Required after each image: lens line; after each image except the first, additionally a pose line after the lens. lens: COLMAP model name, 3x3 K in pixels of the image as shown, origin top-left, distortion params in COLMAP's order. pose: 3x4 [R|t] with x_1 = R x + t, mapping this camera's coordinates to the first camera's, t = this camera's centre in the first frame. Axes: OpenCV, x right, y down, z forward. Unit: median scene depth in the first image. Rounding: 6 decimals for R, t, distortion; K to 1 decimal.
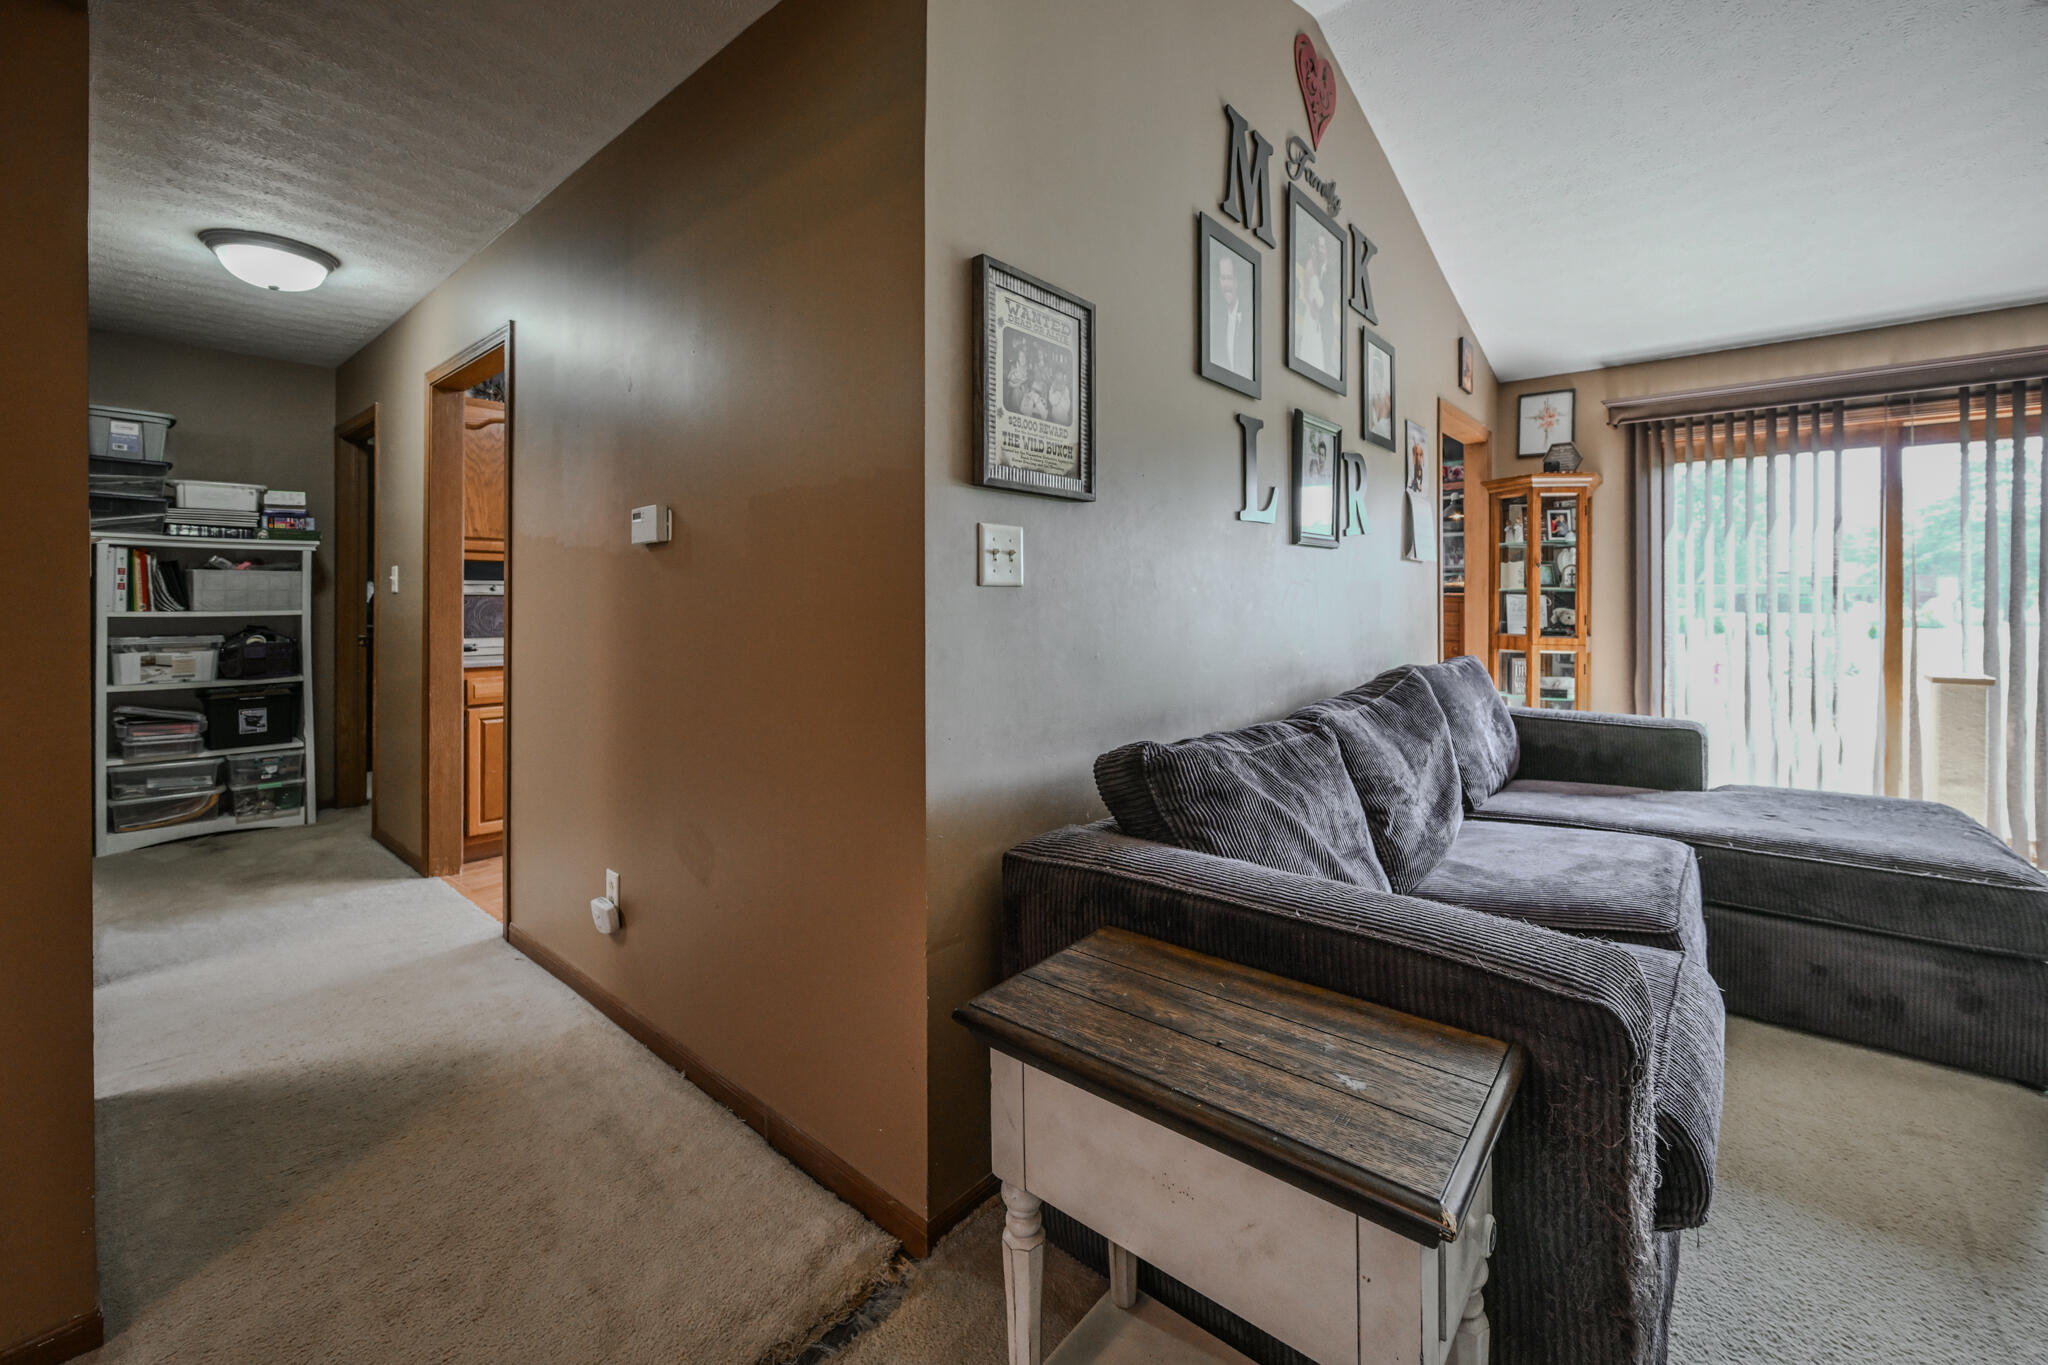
lens RADIAL K [[829.5, 0, 1028.6], [0, 829.5, 603.6], [0, 0, 1]] dist [-0.000977, -0.000147]
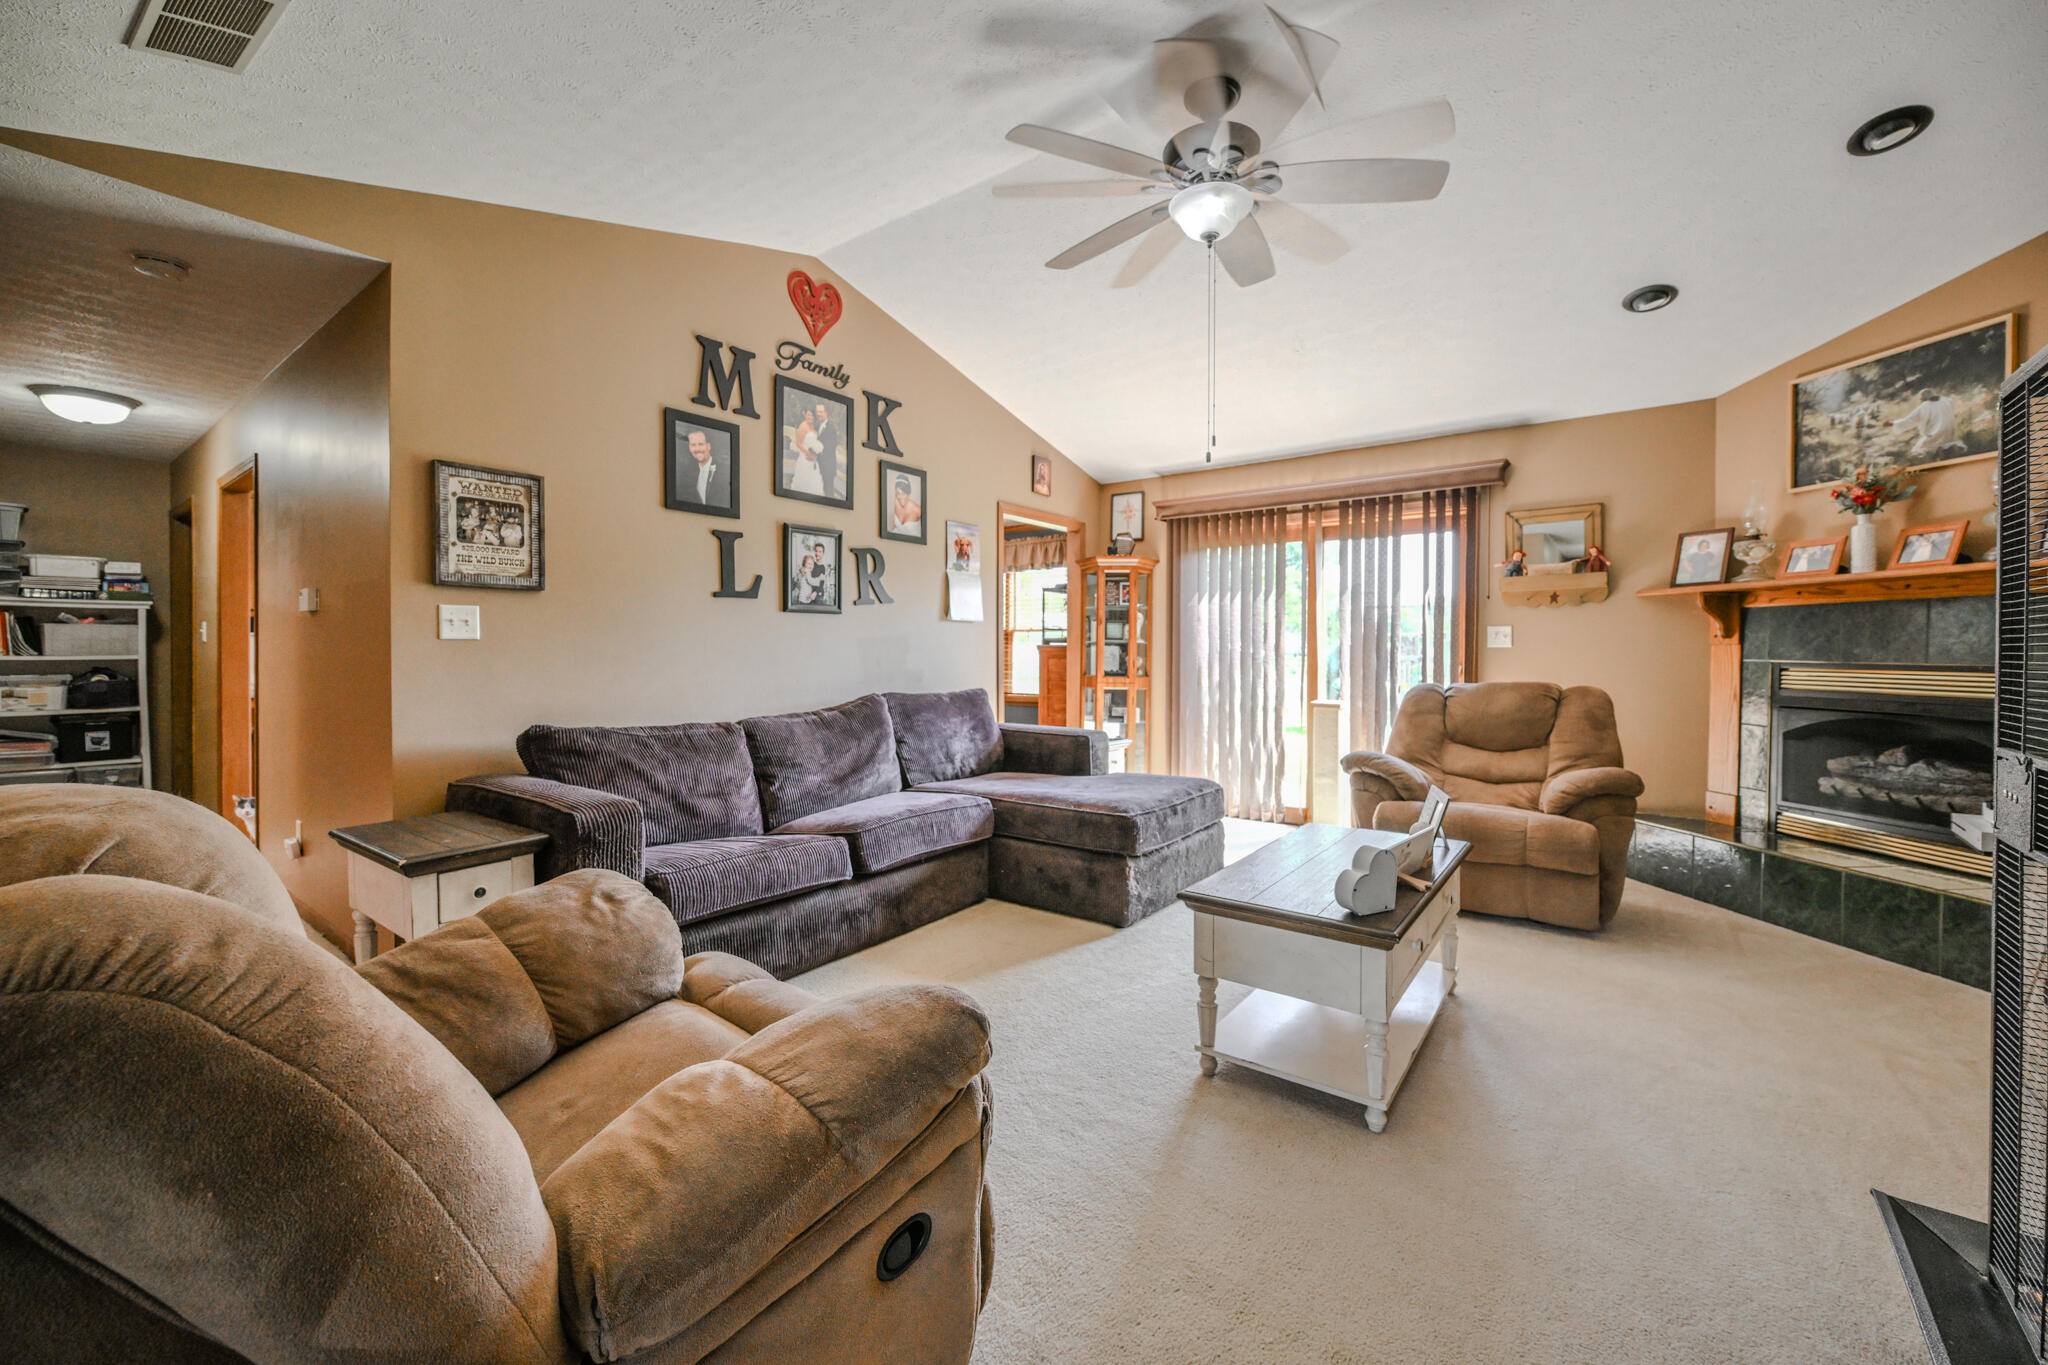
lens RADIAL K [[806.5, 0, 1010.1], [0, 806.5, 665.2], [0, 0, 1]] dist [-0.001001, 0.000057]
pose [[0.998799, 0.001151, 0.048980, 0.442194], [-0.001830, 0.999903, 0.013822, 0.003849], [-0.048959, -0.013895, 0.998704, -0.335336]]
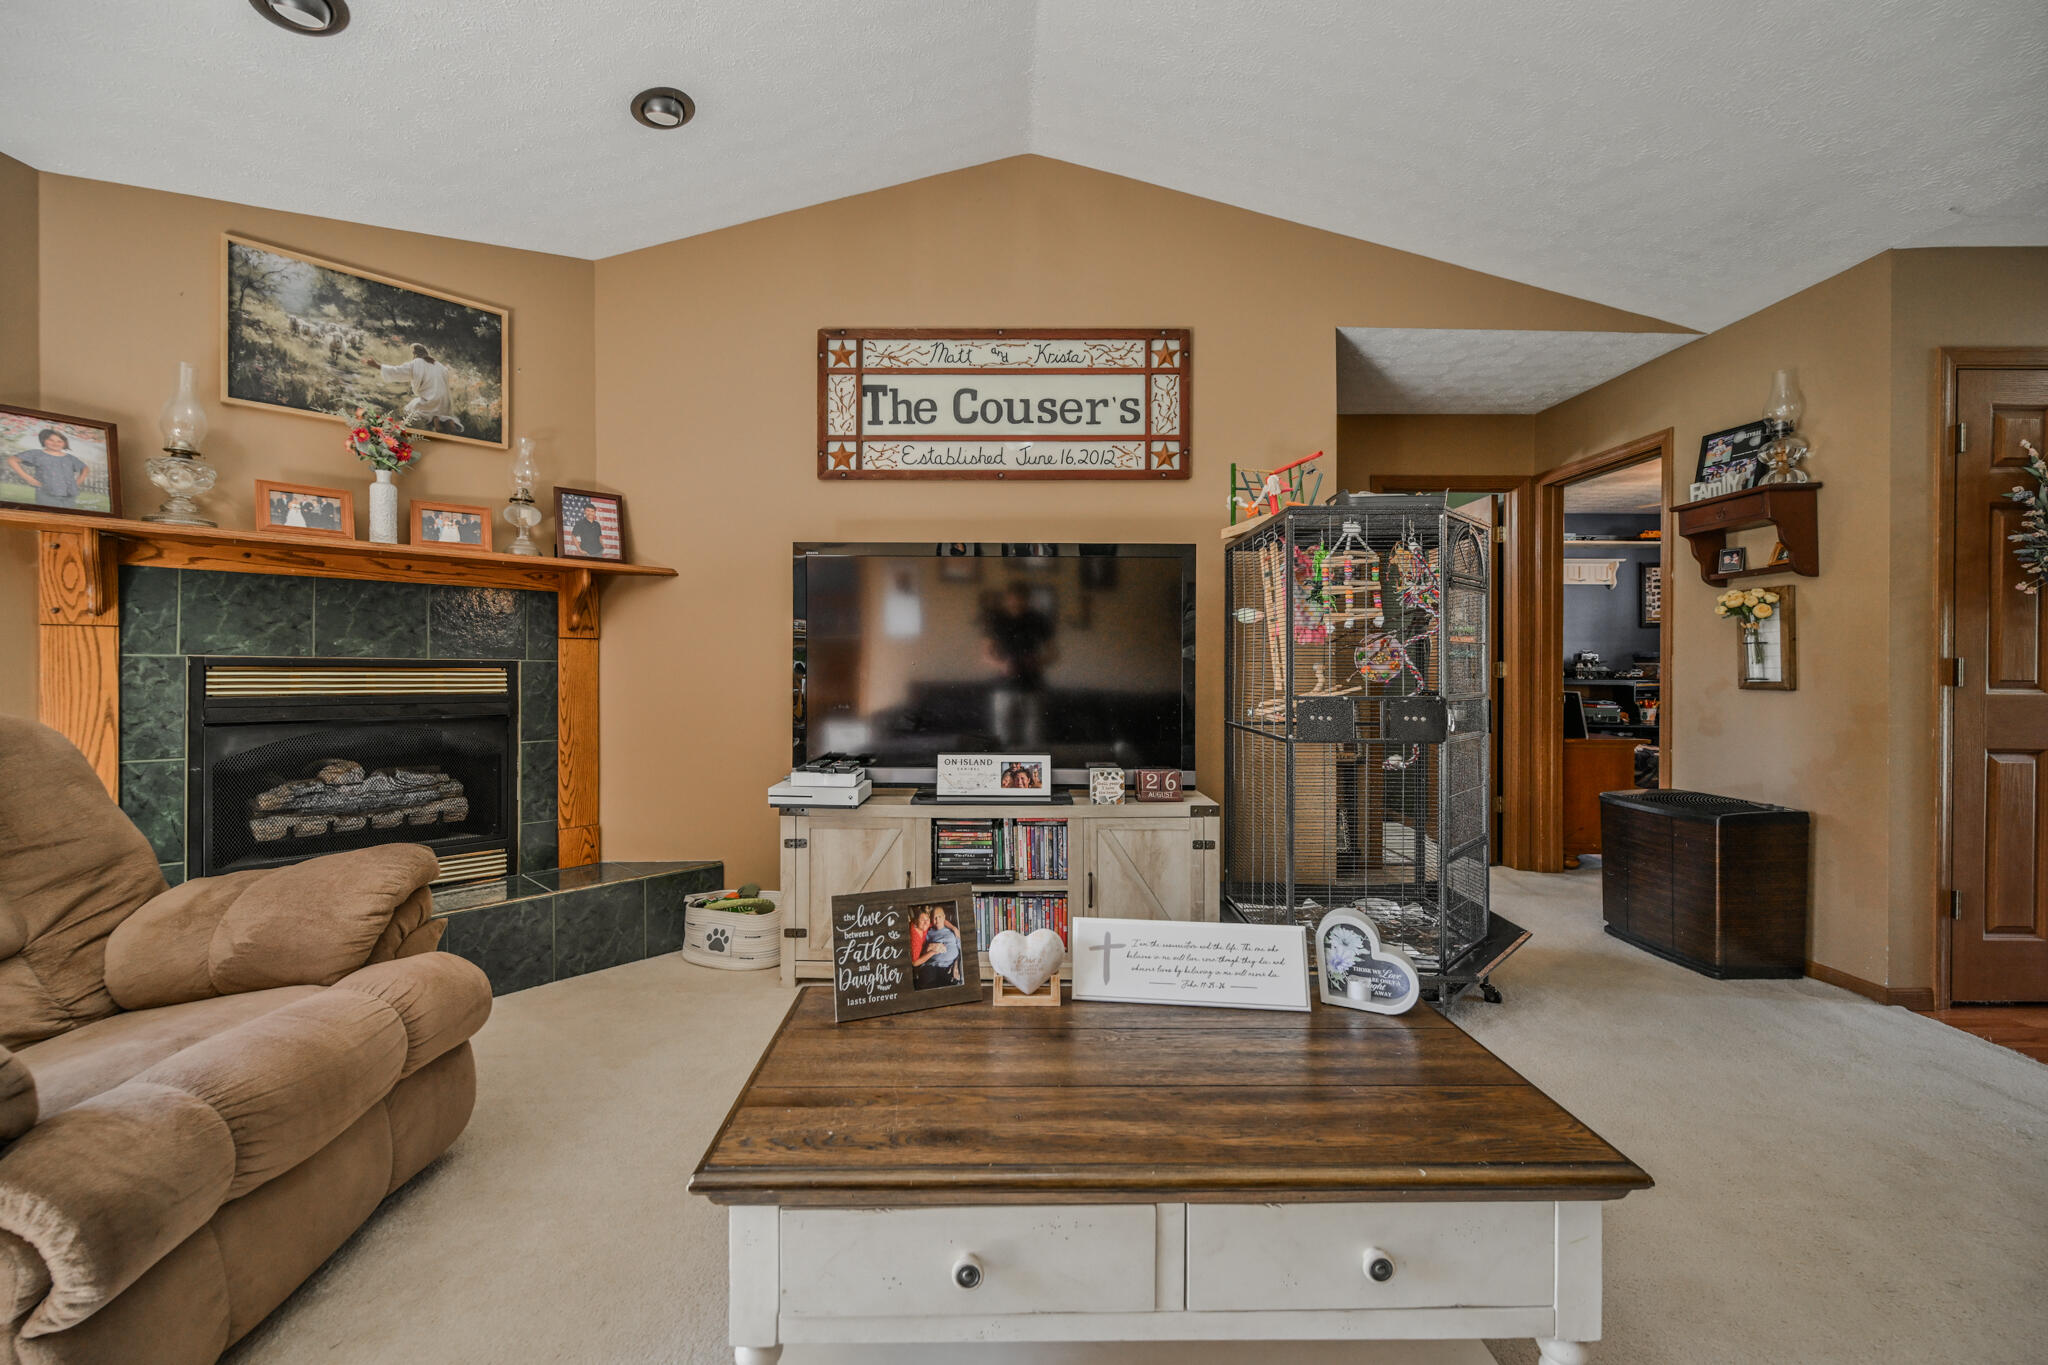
lens RADIAL K [[806.5, 0, 1010.1], [0, 806.5, 665.2], [0, 0, 1]] dist [-0.001001, 0.000057]
pose [[-0.660693, -0.002312, 0.750653, 0.524877], [-0.001510, 0.999997, 0.001750, 0.015818], [-0.750655, 0.000023, -0.660695, 0.499388]]
